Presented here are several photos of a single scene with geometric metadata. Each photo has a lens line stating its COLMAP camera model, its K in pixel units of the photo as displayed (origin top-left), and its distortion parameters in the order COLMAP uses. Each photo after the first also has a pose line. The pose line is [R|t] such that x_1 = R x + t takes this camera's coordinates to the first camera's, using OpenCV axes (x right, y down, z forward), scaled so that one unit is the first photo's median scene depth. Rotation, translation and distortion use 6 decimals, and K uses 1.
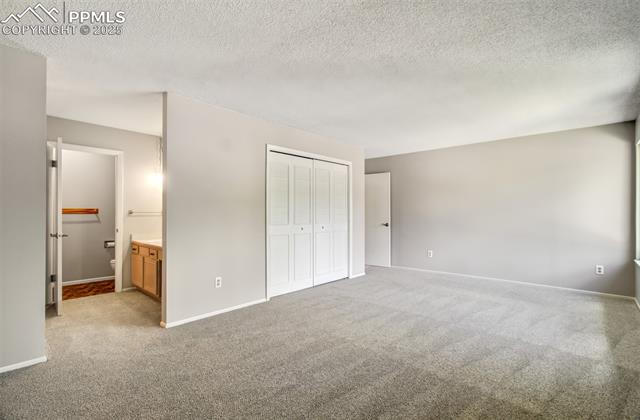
lens RADIAL K [[297.0, 0, 320.9], [0, 297.0, 210.0], [0, 0, 1]] dist [-0.012214, 0.001557]
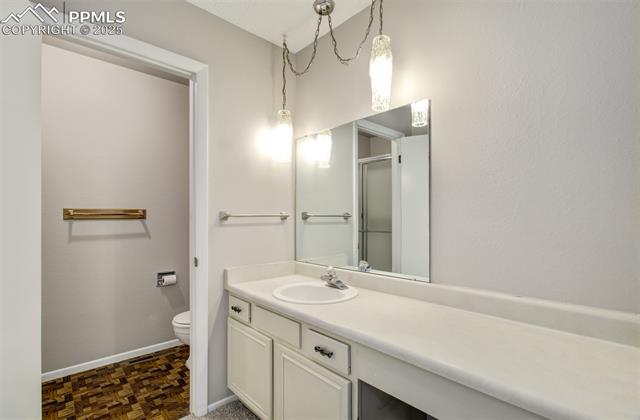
lens RADIAL K [[297.0, 0, 319.2], [0, 297.0, 212.7], [0, 0, 1]] dist [-0.012214, 0.001557]
pose [[0.995533, -0.006559, -0.094181, -0.470083], [0.006681, 0.999977, 0.000984, 0.003390], [0.094172, -0.001609, 0.995555, 0.598204]]
